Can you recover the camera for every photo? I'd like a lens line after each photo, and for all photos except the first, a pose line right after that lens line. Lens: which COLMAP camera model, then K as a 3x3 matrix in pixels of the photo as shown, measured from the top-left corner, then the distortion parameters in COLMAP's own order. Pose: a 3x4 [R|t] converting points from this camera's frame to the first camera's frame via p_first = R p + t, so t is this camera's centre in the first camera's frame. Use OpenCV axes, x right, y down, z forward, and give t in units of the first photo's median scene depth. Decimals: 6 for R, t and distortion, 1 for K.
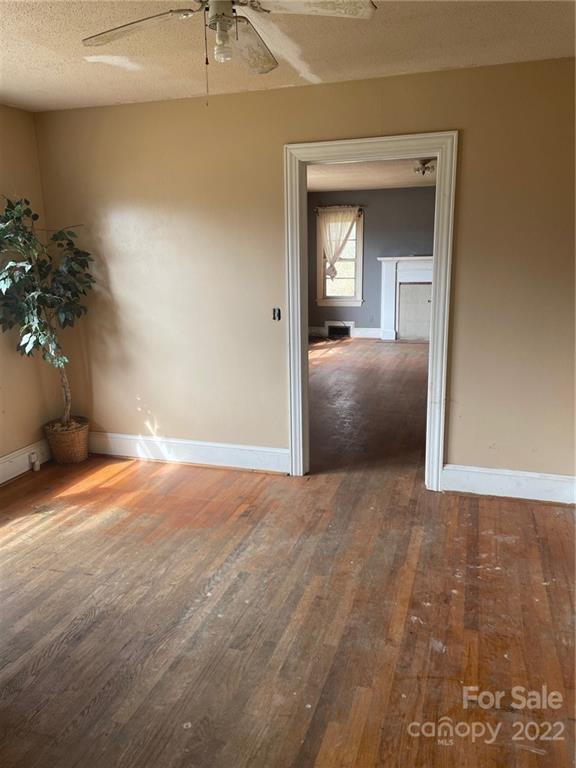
lens RADIAL K [[581.2, 0, 288.5], [0, 581.2, 384.2], [0, 0, 1]] dist [0.053461, 0.000124]
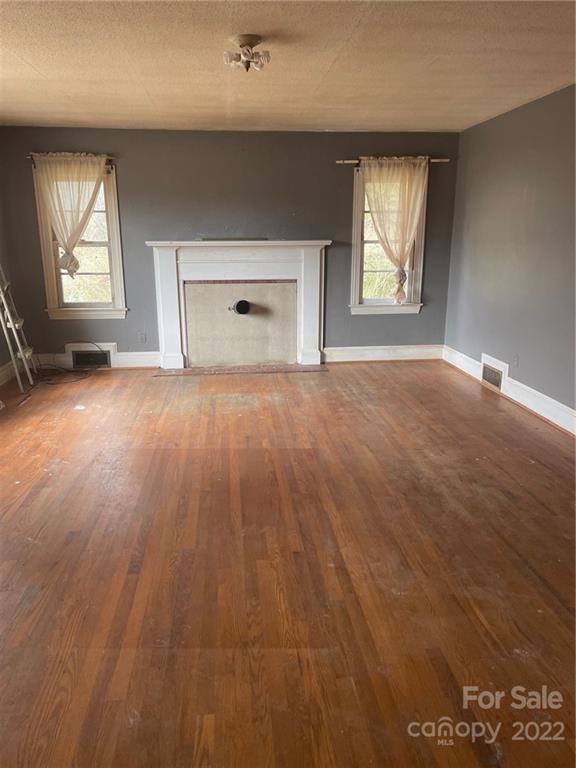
lens RADIAL K [[581.2, 0, 289.3], [0, 581.2, 383.6], [0, 0, 1]] dist [0.053461, 0.000124]
pose [[0.913308, -0.084634, 0.398378, 0.029337], [0.075268, 0.996396, 0.039125, -0.075321], [-0.400254, -0.005748, 0.916386, 0.350857]]
